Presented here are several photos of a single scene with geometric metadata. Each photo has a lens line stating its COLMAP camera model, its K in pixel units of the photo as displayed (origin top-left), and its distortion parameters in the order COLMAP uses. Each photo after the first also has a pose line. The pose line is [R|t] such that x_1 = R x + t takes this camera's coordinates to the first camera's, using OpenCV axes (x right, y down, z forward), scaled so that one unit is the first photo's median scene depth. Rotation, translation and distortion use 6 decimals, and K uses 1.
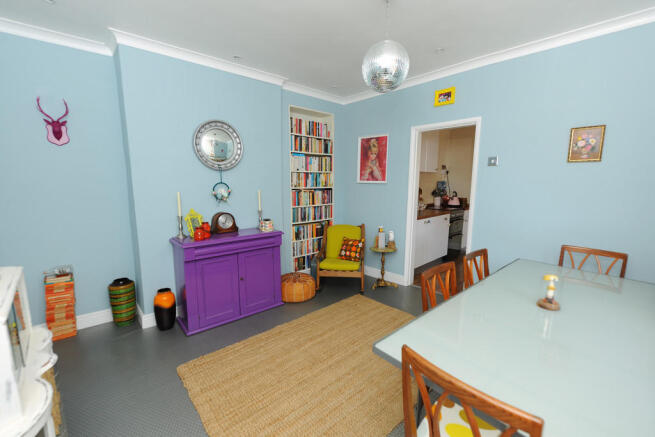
lens RADIAL K [[281.6, 0, 325.2], [0, 281.6, 217.6], [0, 0, 1]] dist [-0.000212, -0.000171]
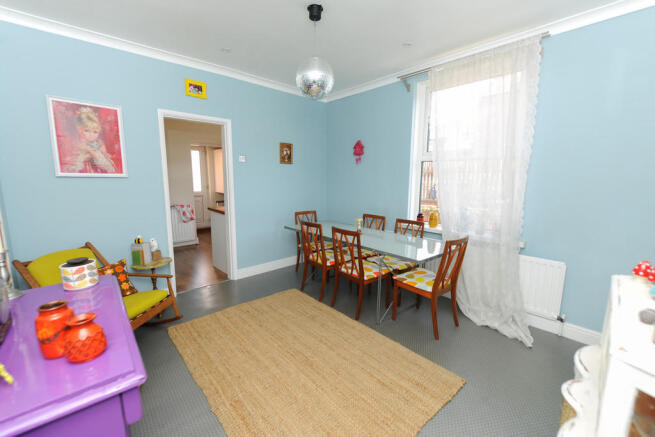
lens RADIAL K [[281.6, 0, 325.2], [0, 281.6, 217.6], [0, 0, 1]] dist [-0.000212, -0.000171]
pose [[-0.016635, -0.145536, 0.989213, -0.516293], [0.125244, 0.981254, 0.146471, -0.060018], [-0.991987, 0.126329, 0.001904, 0.498321]]
